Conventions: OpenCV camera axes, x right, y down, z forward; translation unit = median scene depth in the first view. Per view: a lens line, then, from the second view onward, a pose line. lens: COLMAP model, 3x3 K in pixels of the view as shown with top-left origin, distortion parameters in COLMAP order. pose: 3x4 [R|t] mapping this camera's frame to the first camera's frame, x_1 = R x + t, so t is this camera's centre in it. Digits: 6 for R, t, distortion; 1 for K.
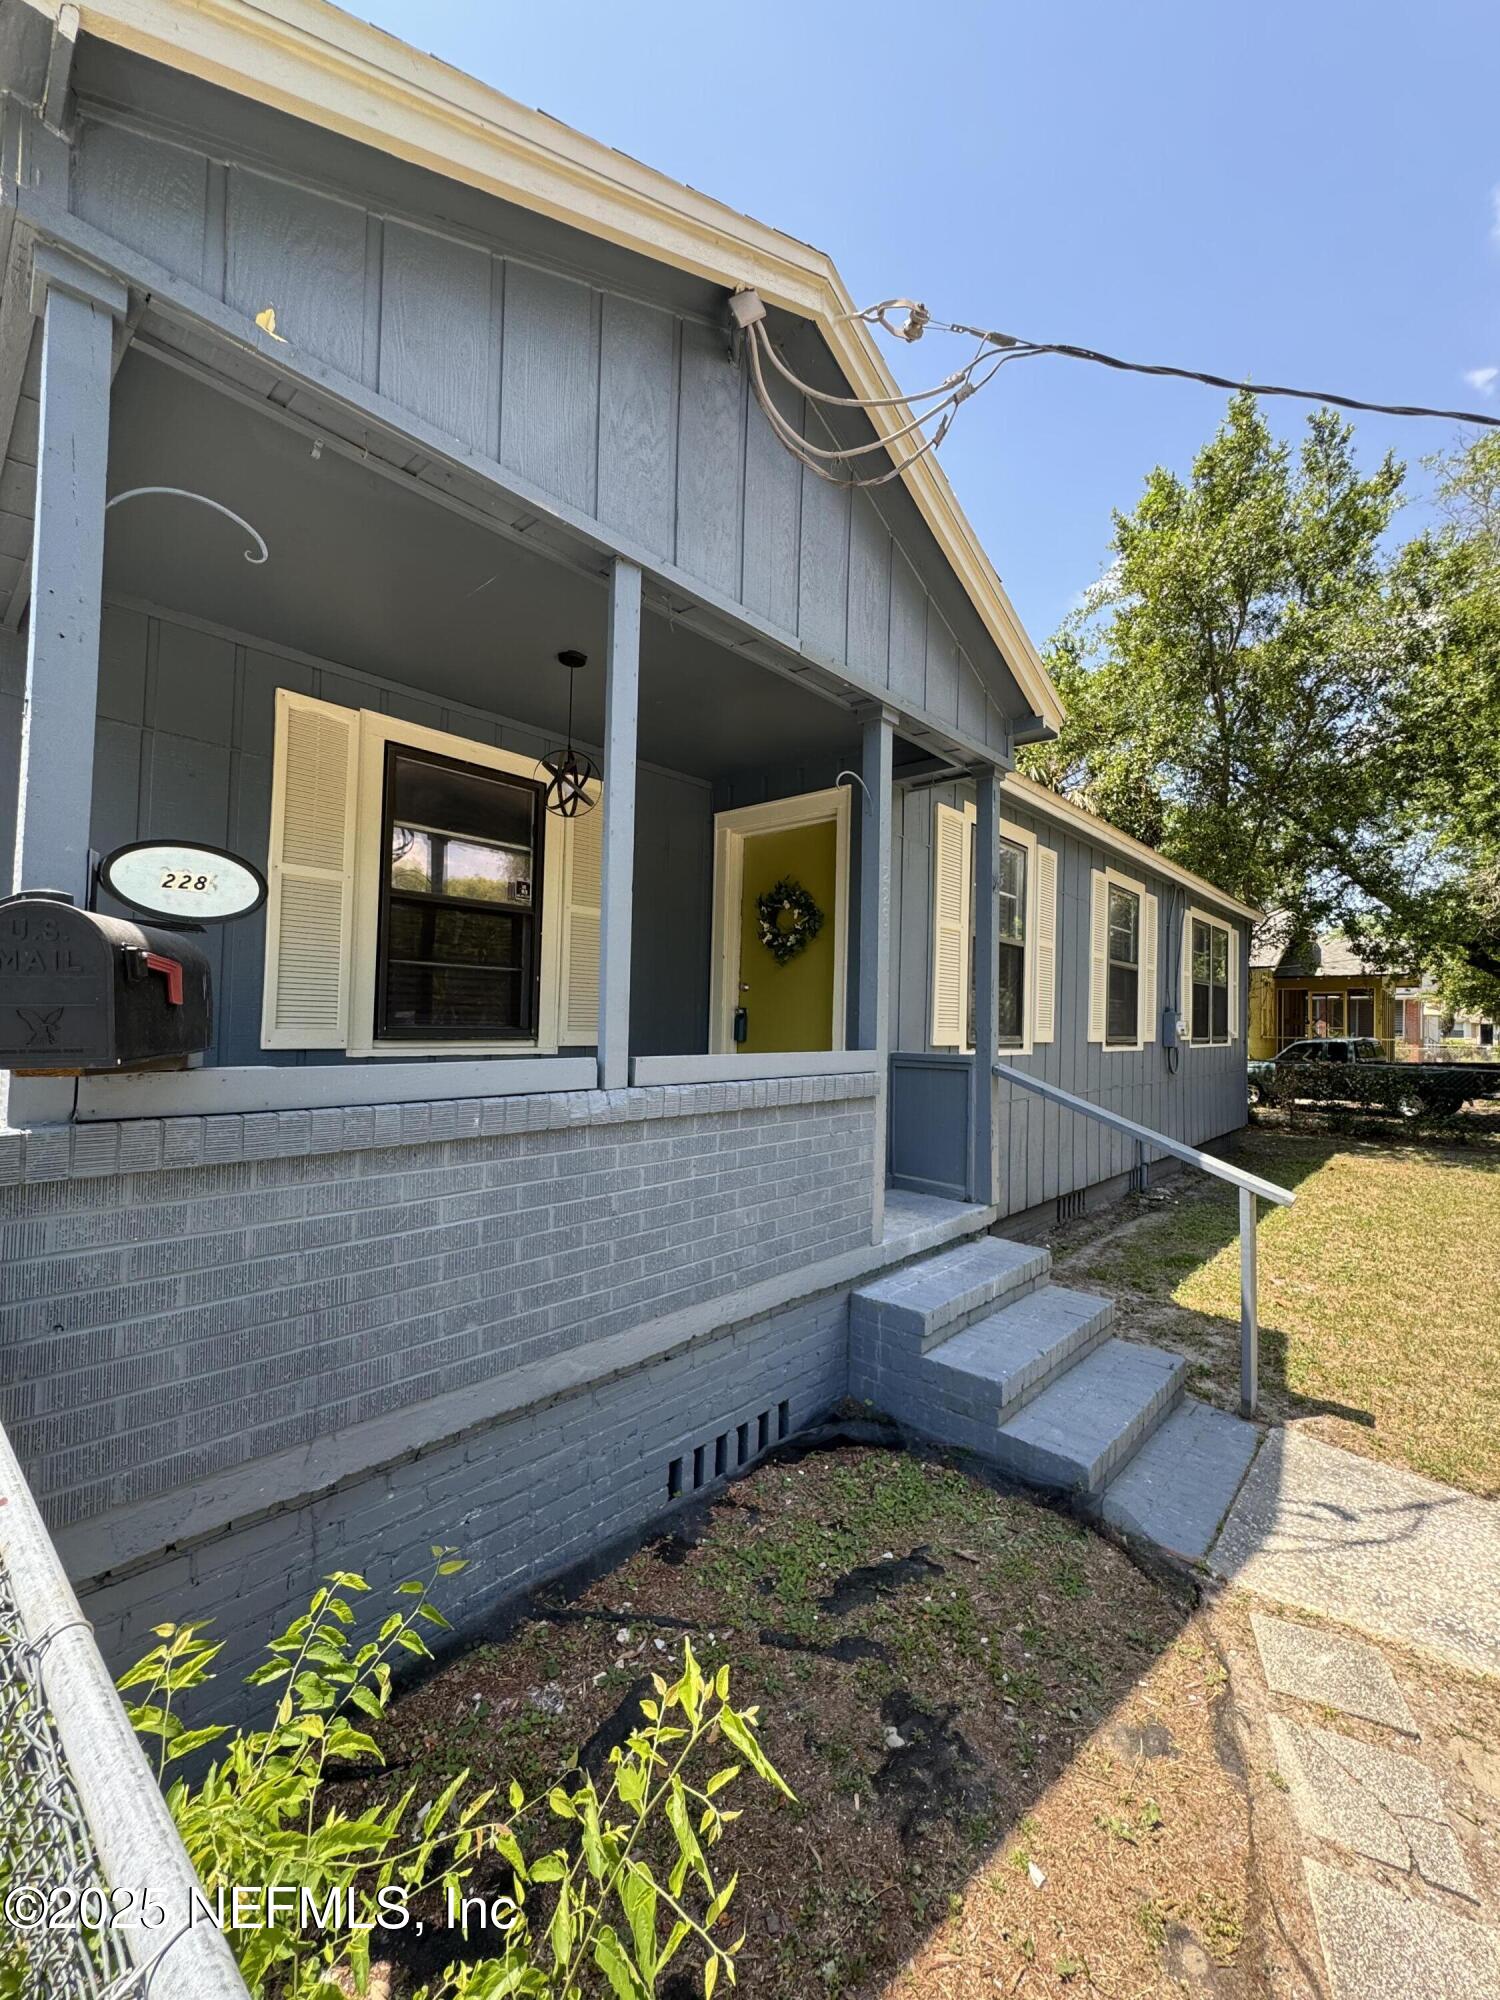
lens RADIAL K [[798.5, 0, 748.8], [0, 798.5, 997.8], [0, 0, 1]] dist [-0.002372, 0.000093]
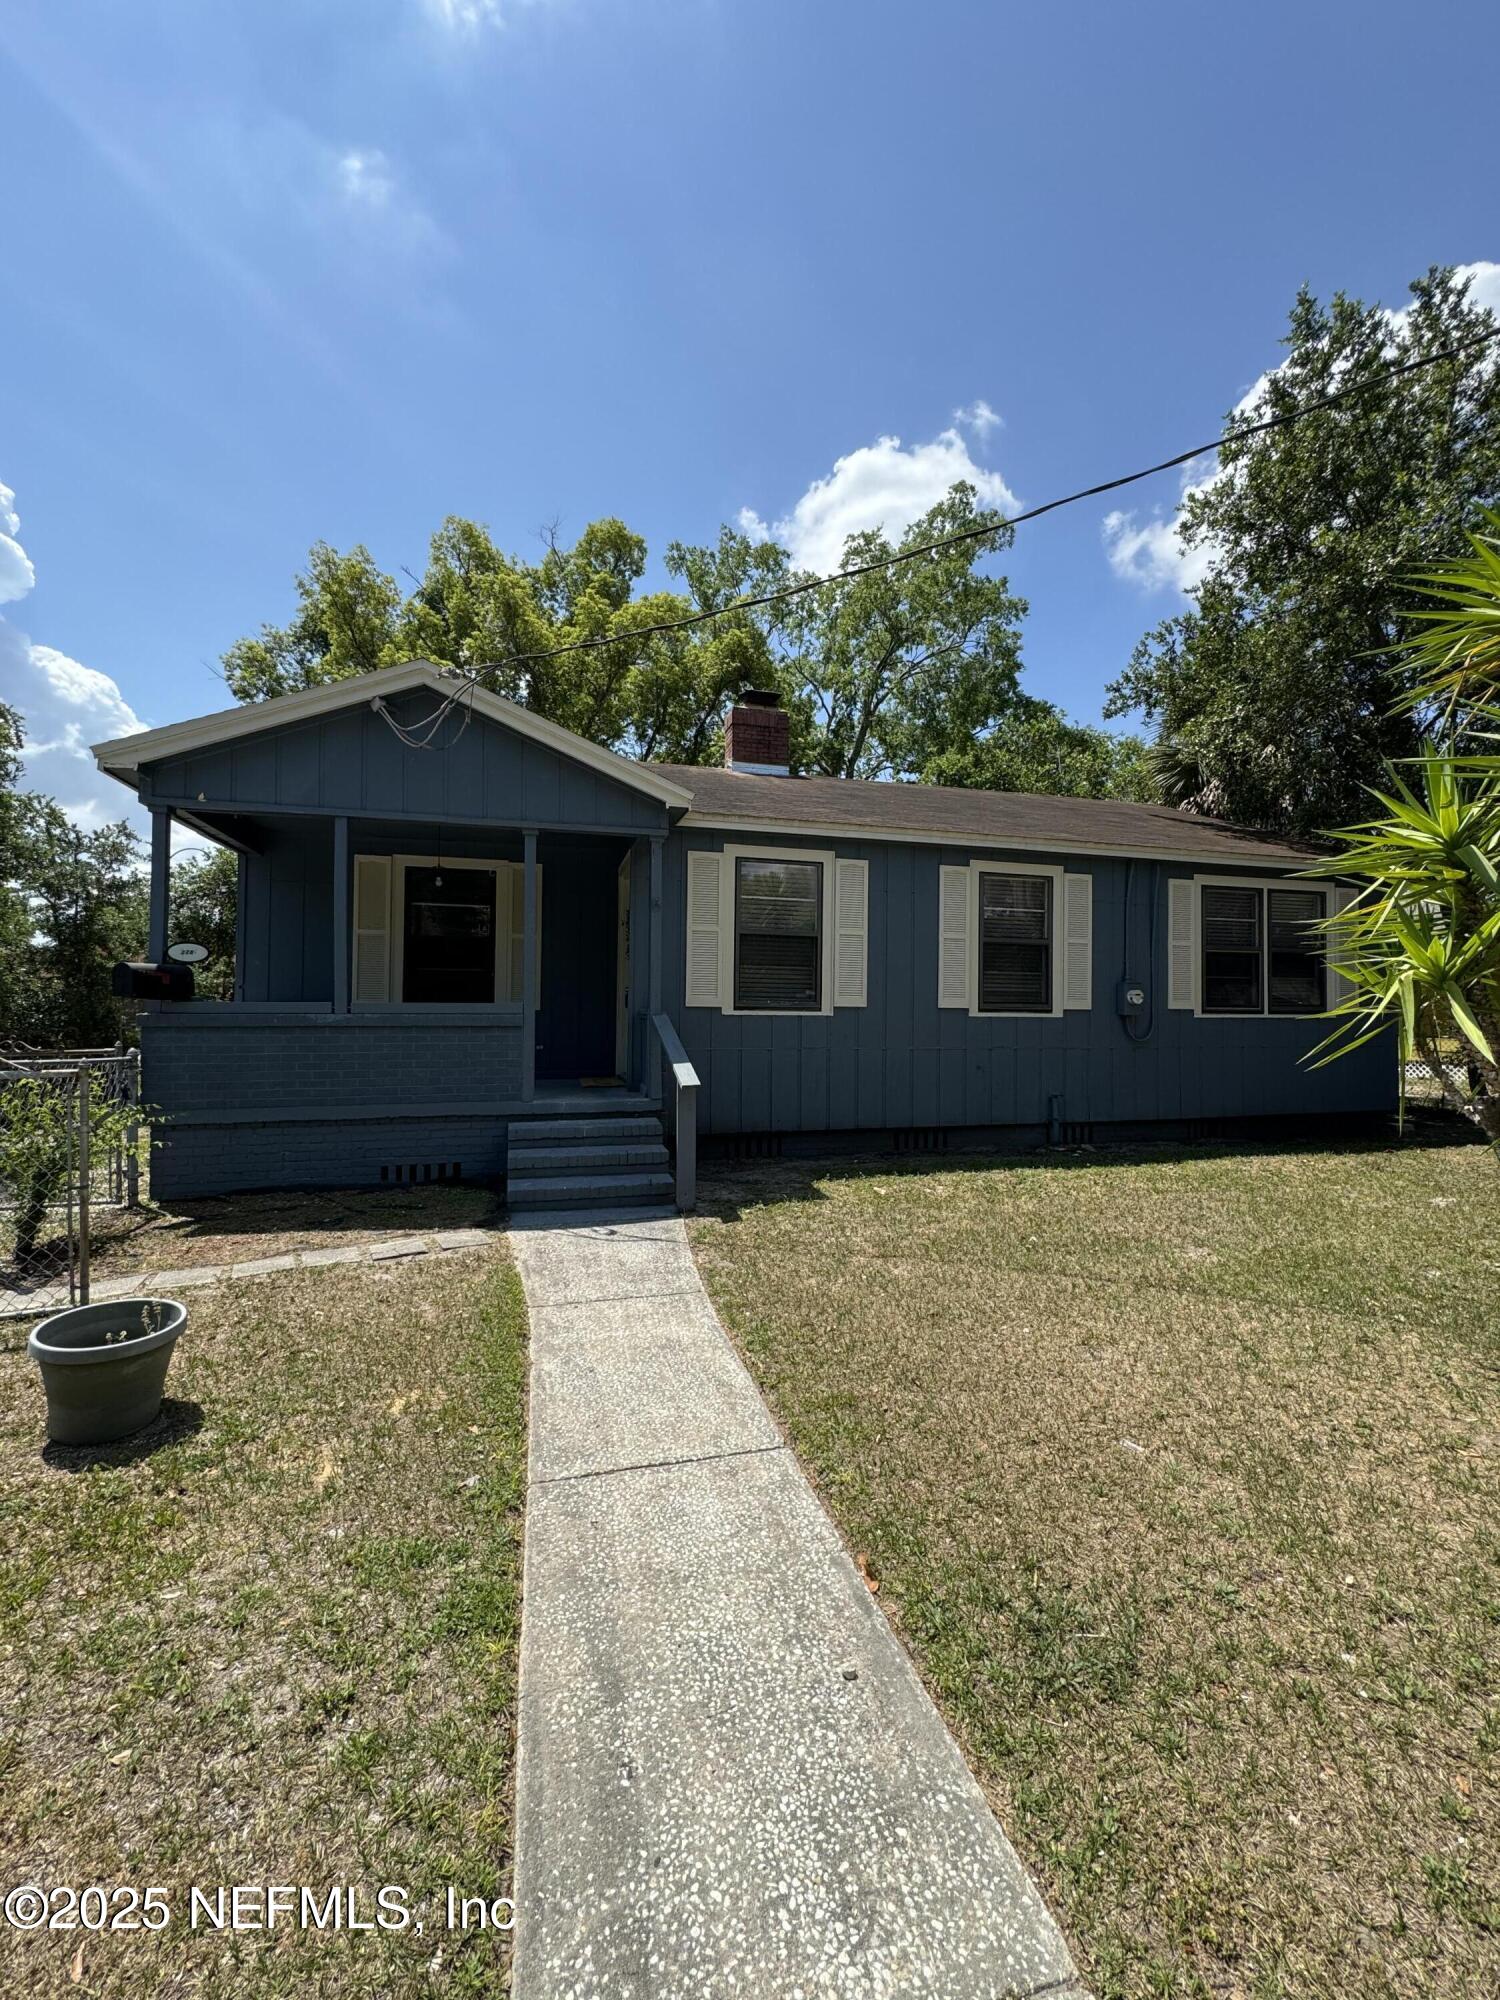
lens RADIAL K [[798.5, 0, 743.4], [0, 798.5, 1001.7], [0, 0, 1]] dist [-0.002372, 0.000093]
pose [[0.842512, -0.020440, -0.538290, 1.945608], [0.026721, 0.999635, 0.003864, 0.080649], [0.538015, -0.017639, 0.842751, -0.423979]]
